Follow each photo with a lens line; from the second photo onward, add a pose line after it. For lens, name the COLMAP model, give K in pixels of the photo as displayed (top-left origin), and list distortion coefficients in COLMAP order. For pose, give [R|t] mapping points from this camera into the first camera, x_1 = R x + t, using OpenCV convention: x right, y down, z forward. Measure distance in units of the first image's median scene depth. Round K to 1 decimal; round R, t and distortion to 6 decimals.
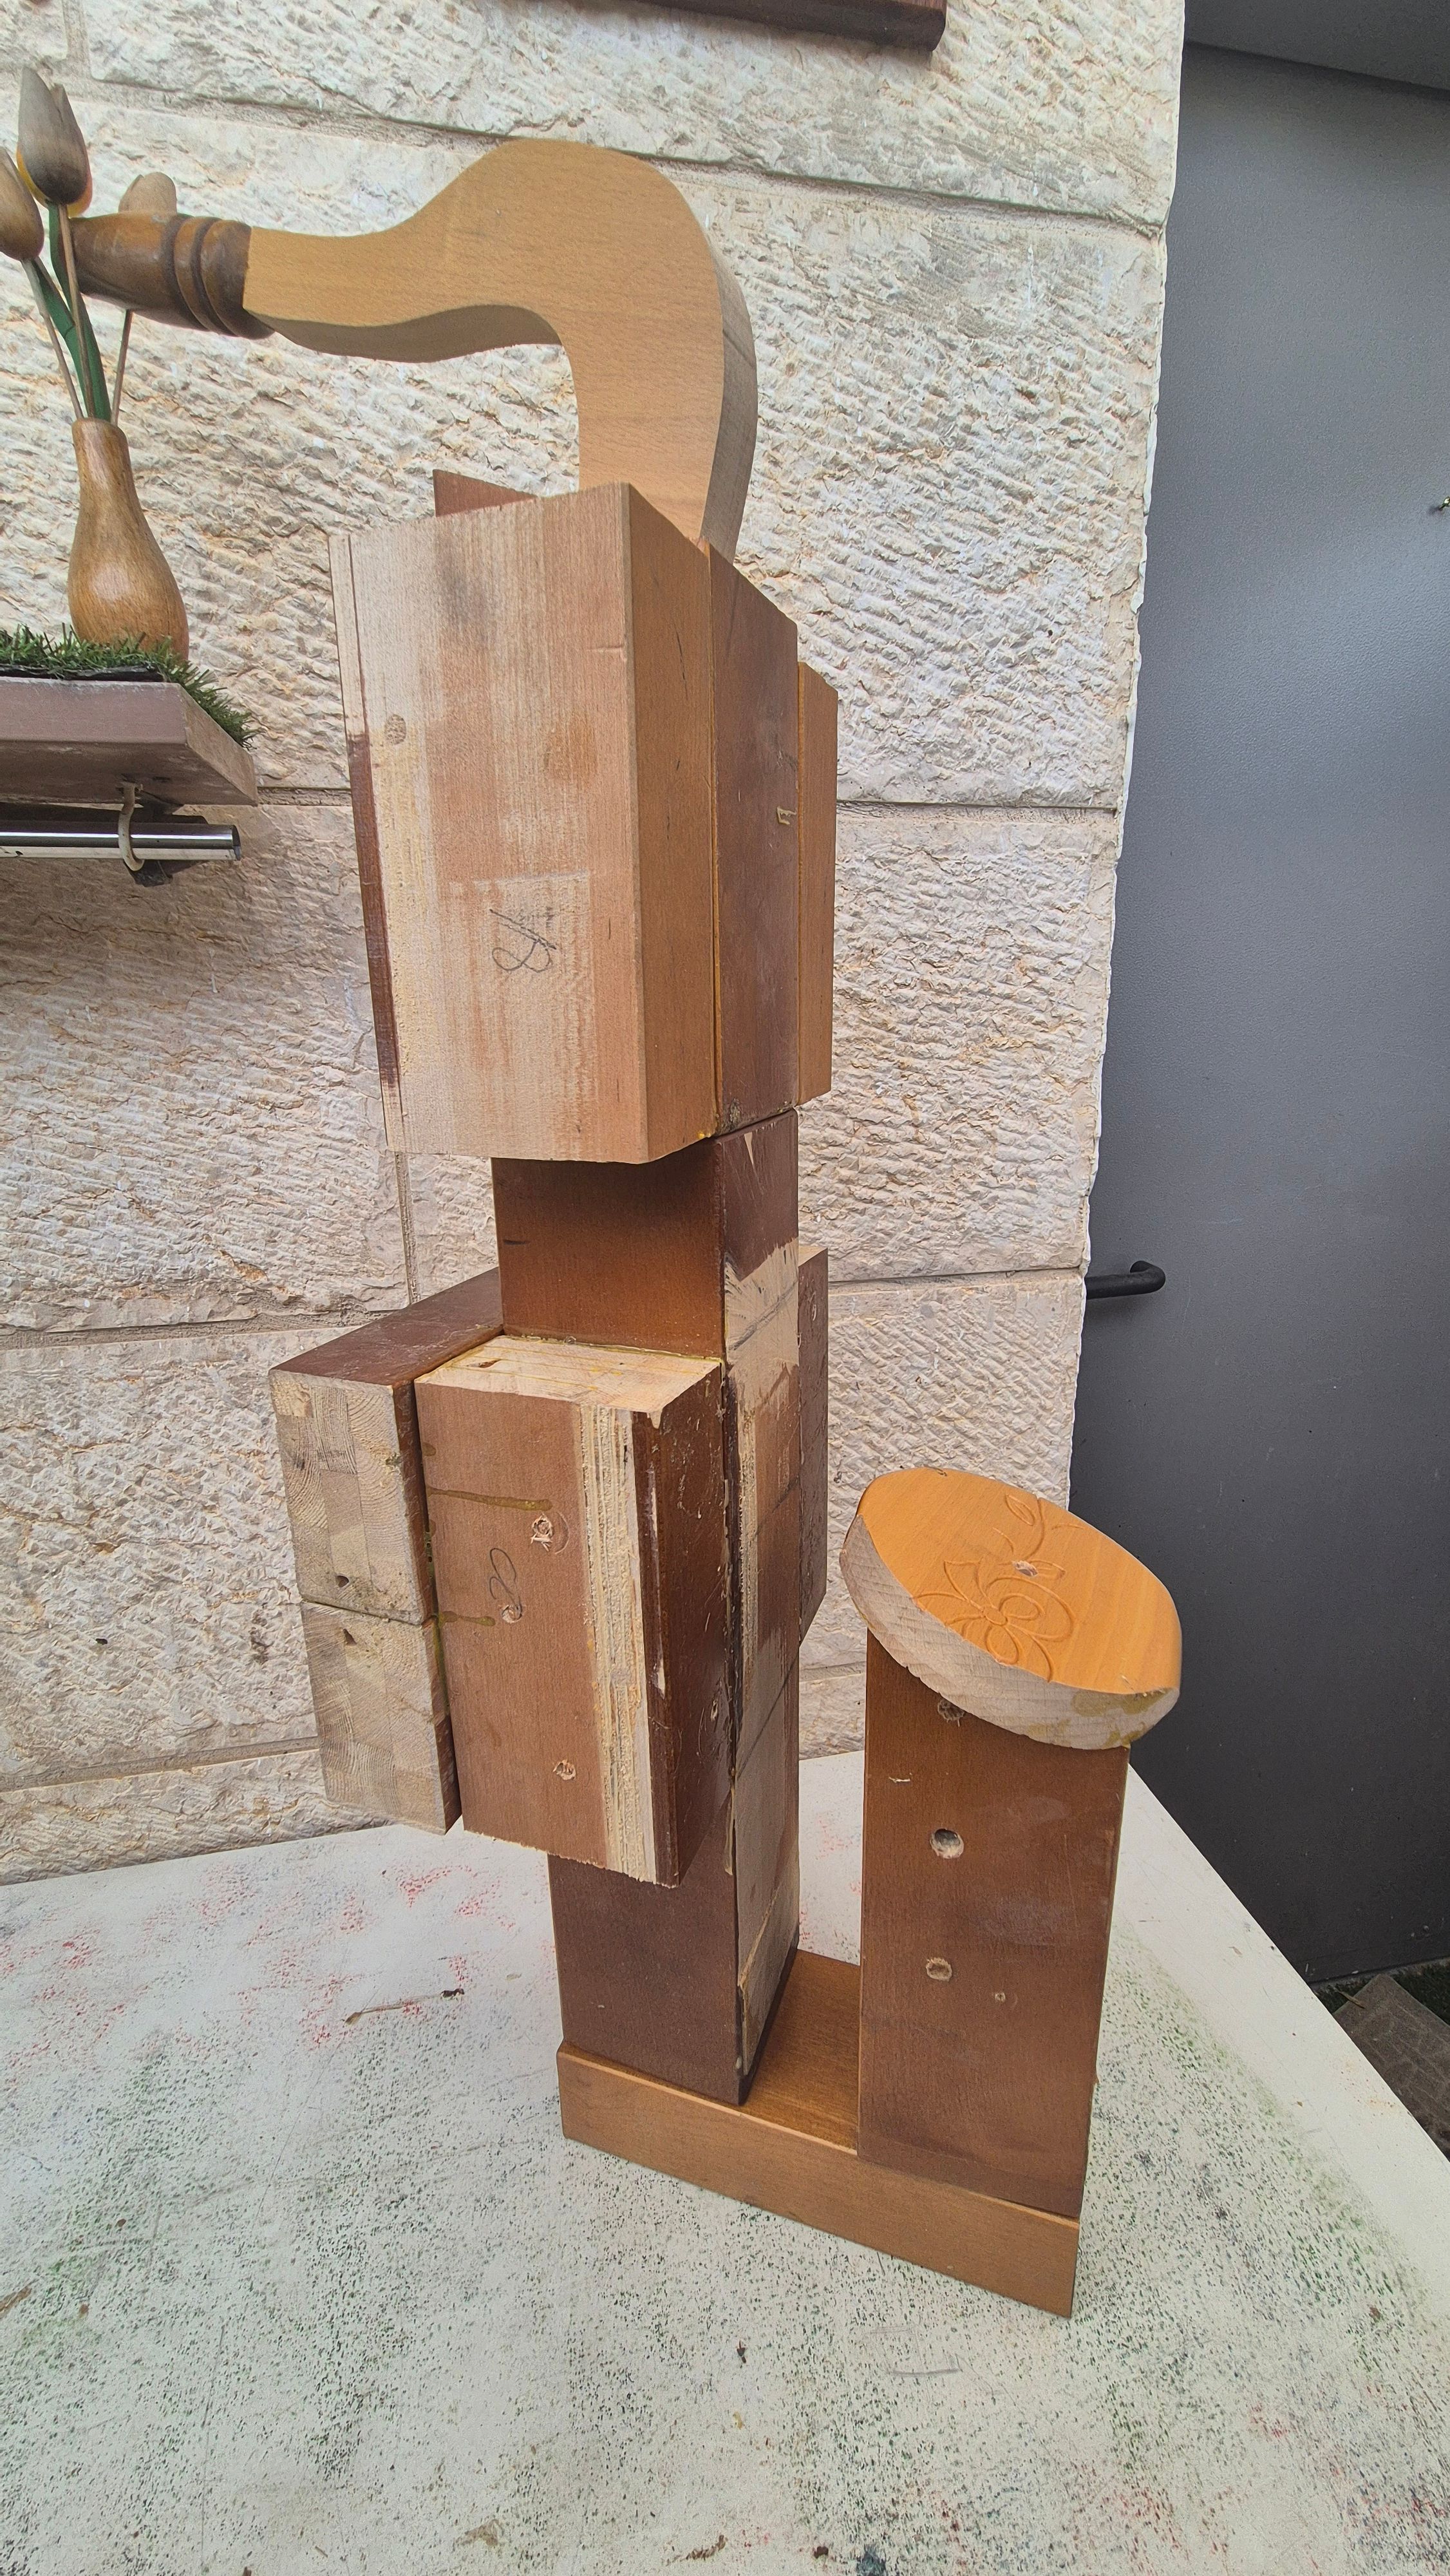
lens RADIAL K [[1062.0, 0, 718.5], [0, 1062.0, 1286.1], [0, 0, 1]] dist [0.000637, -0.000672]
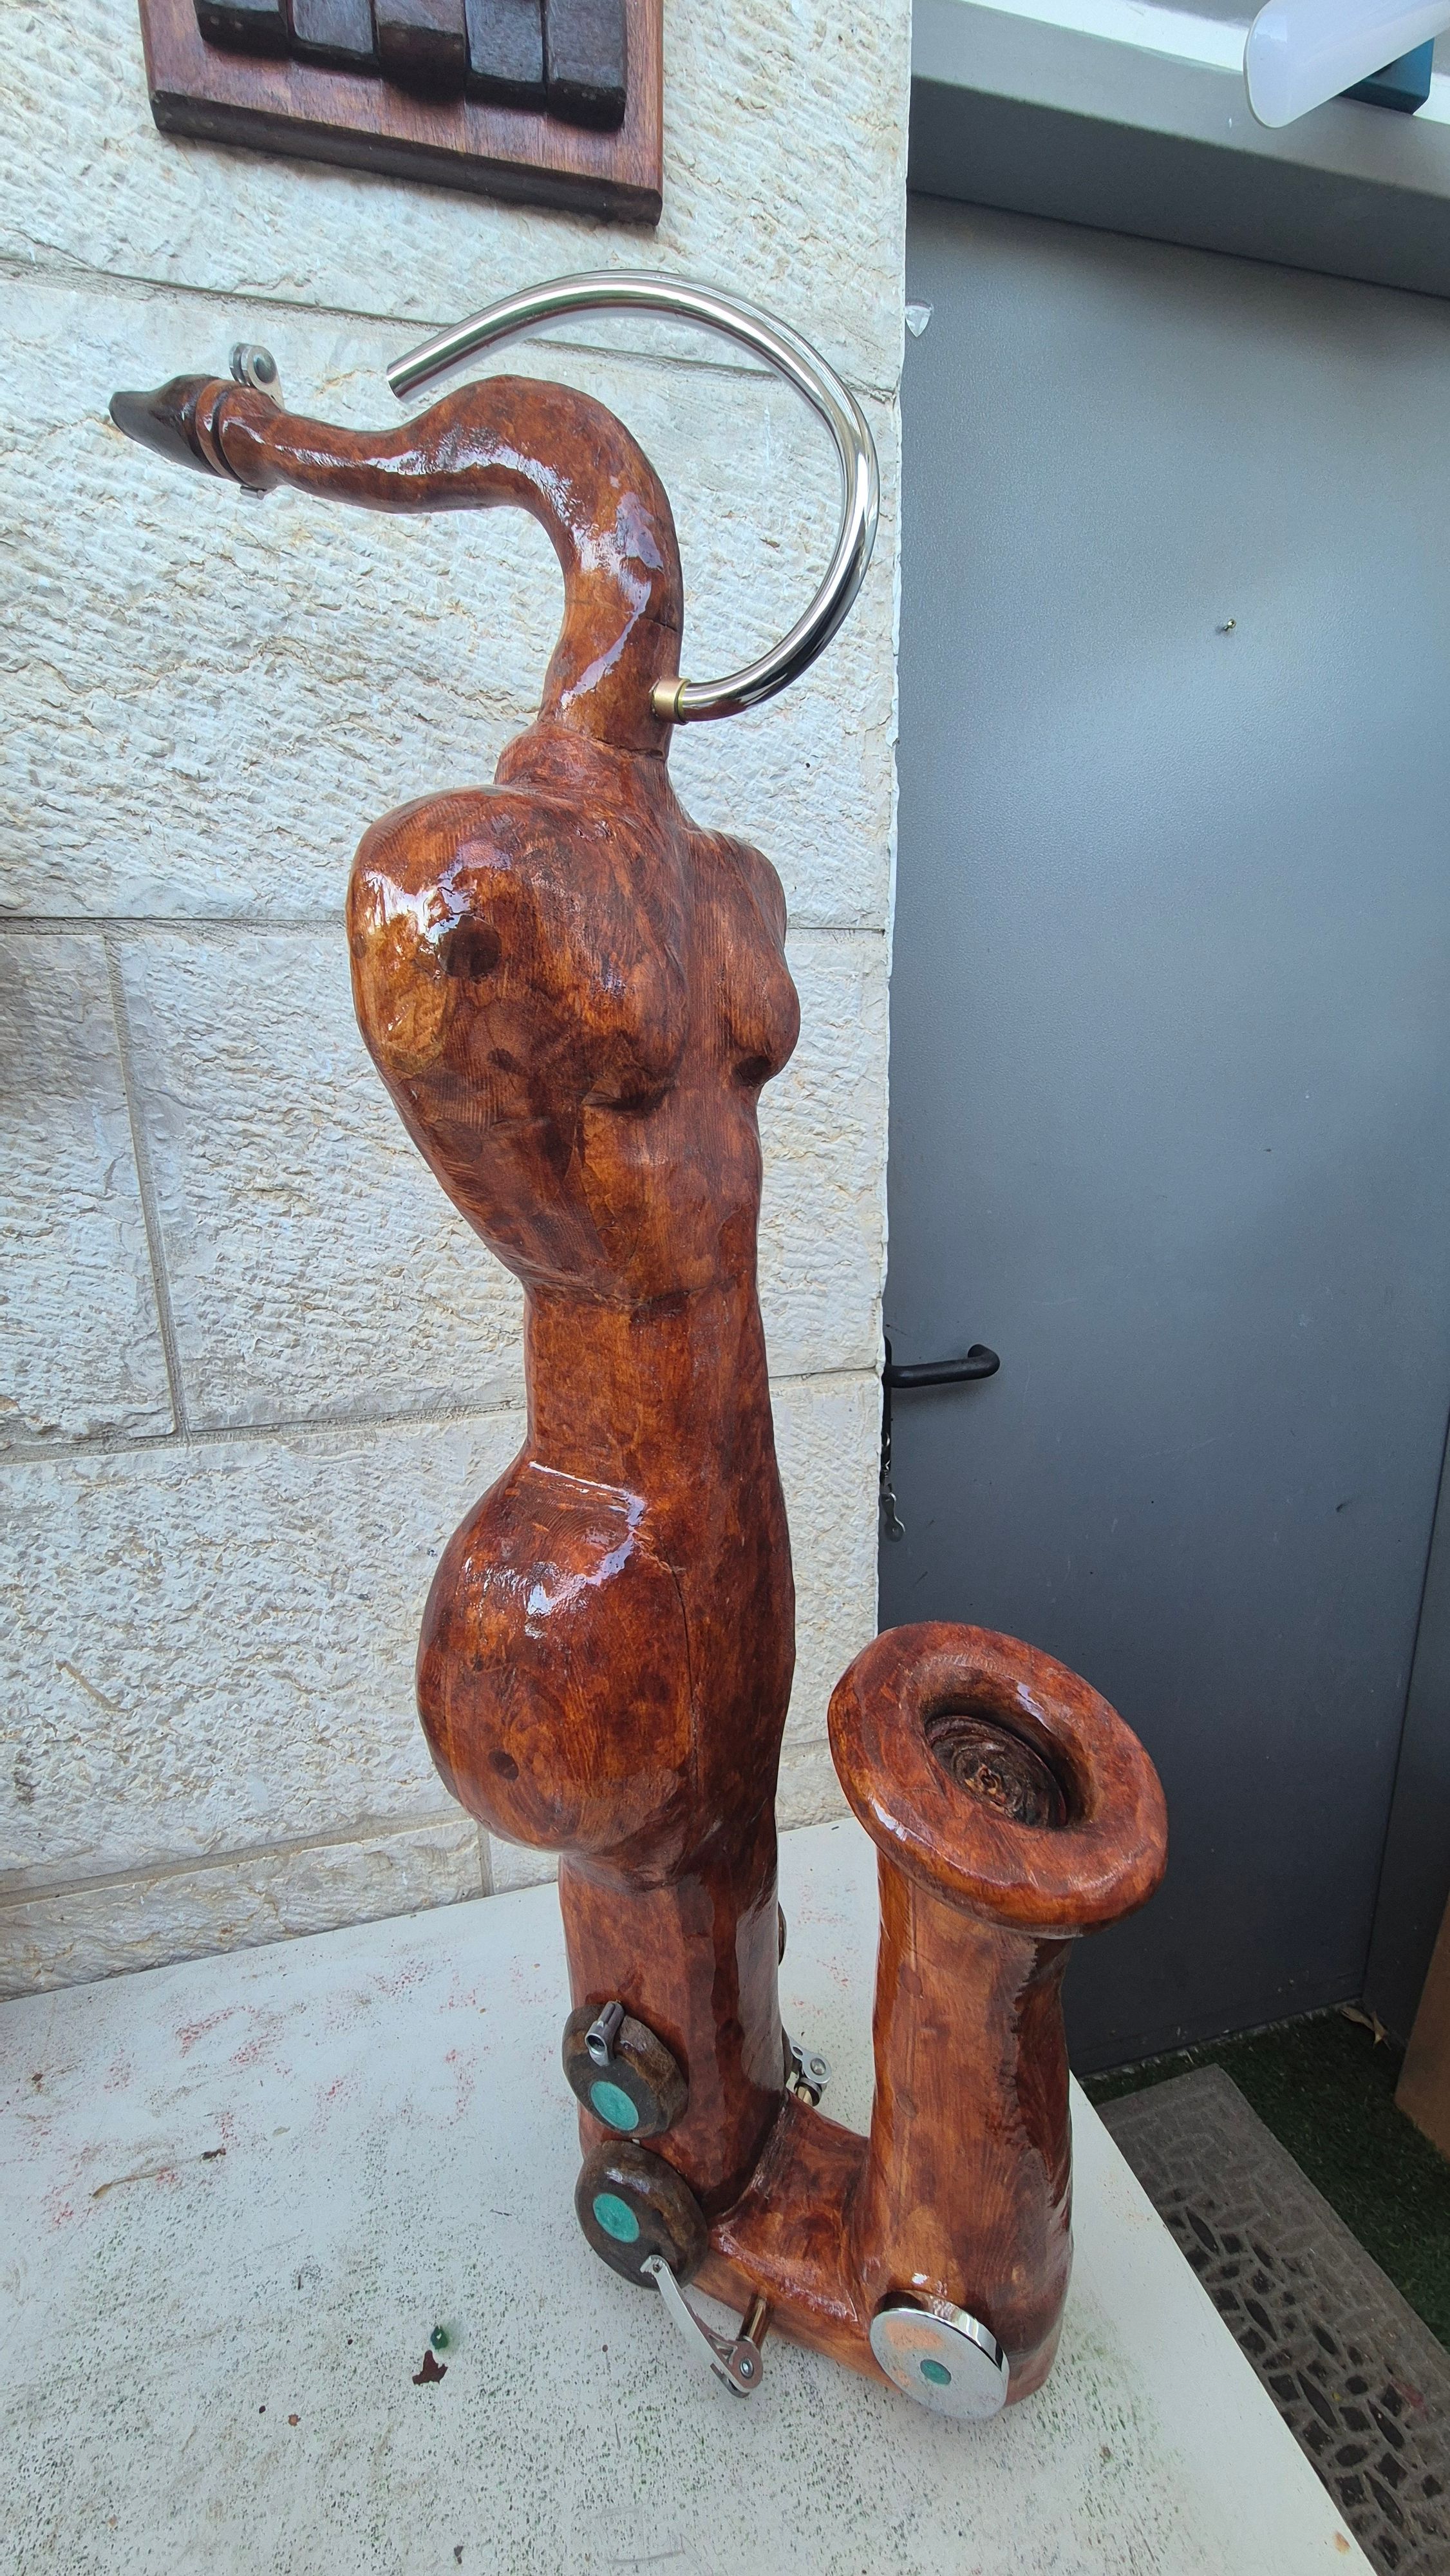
lens RADIAL K [[1062.0, 0, 718.8], [0, 1062.0, 1288.6], [0, 0, 1]] dist [0.000637, -0.000672]
pose [[0.998001, -0.015513, 0.061272, 0.169709], [0.017471, 0.999349, -0.031556, -0.082854], [-0.060743, 0.032563, 0.997622, -0.008987]]
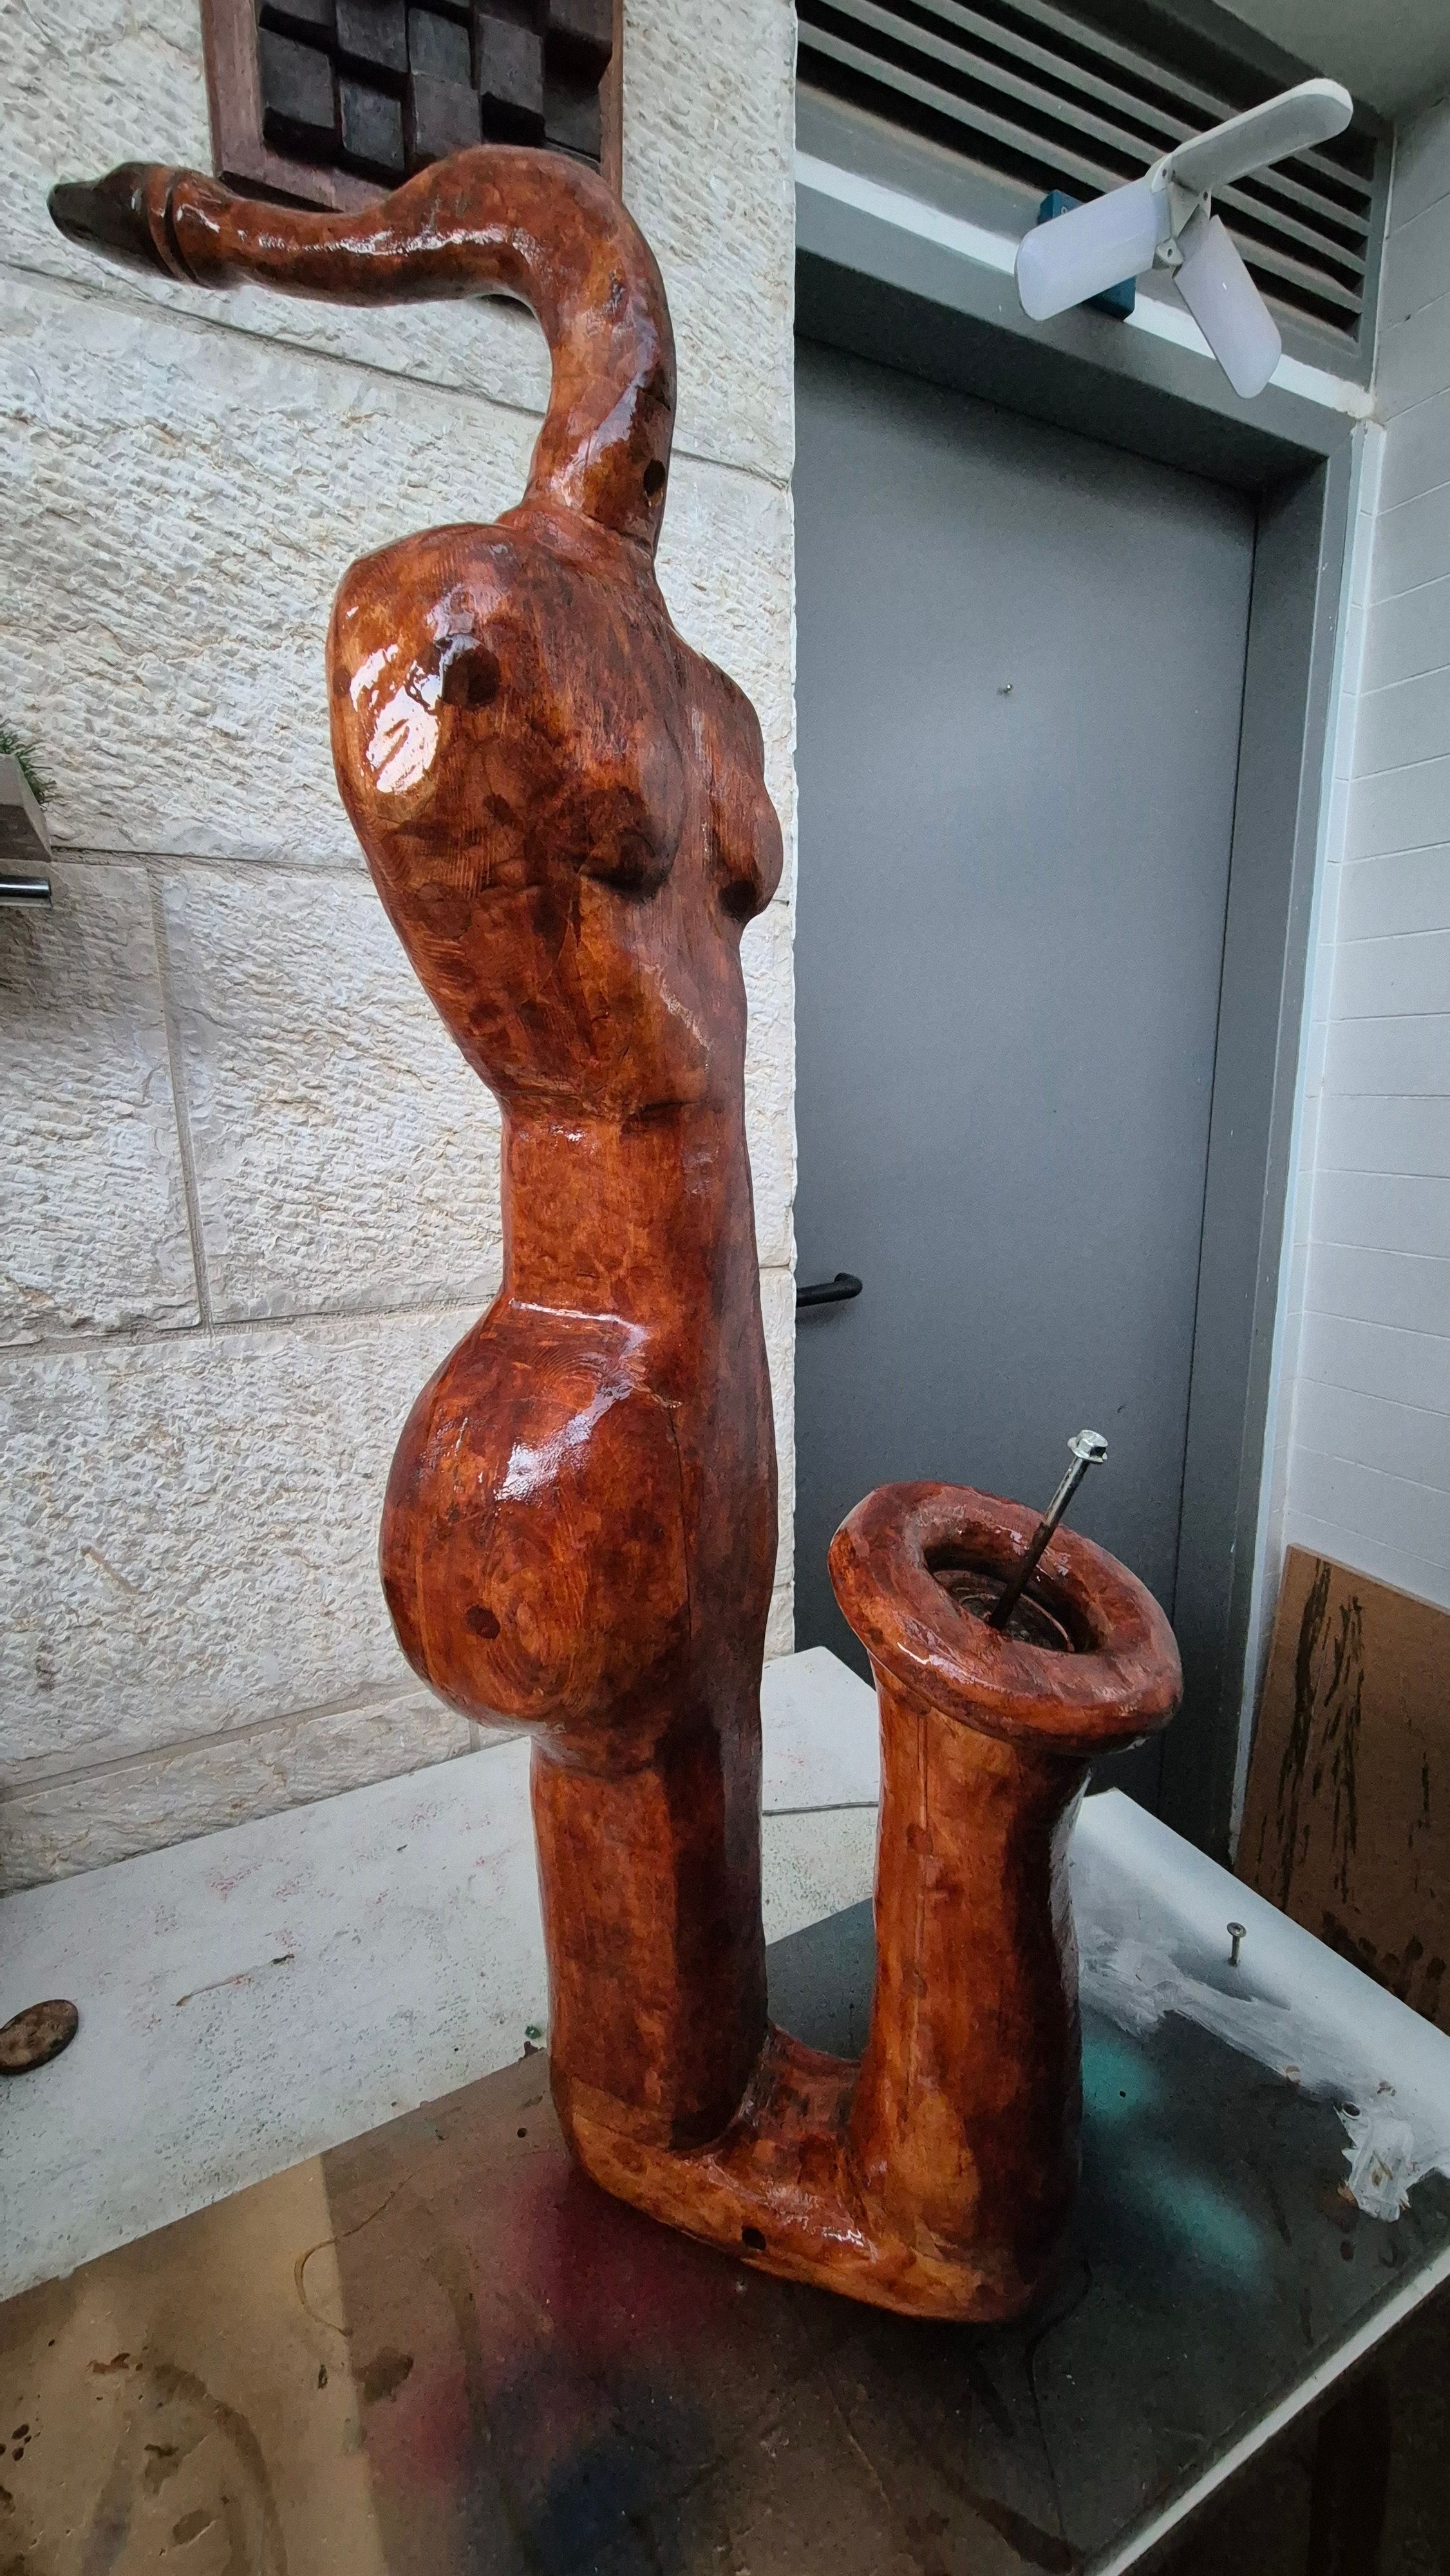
lens RADIAL K [[1062.0, 0, 728.4], [0, 1062.0, 1287.3], [0, 0, 1]] dist [0.000637, -0.000672]
pose [[0.961091, -0.053340, 0.271033, -0.077307], [0.071858, 0.995677, -0.058858, 0.096719], [-0.266722, 0.076044, 0.960769, -0.201807]]
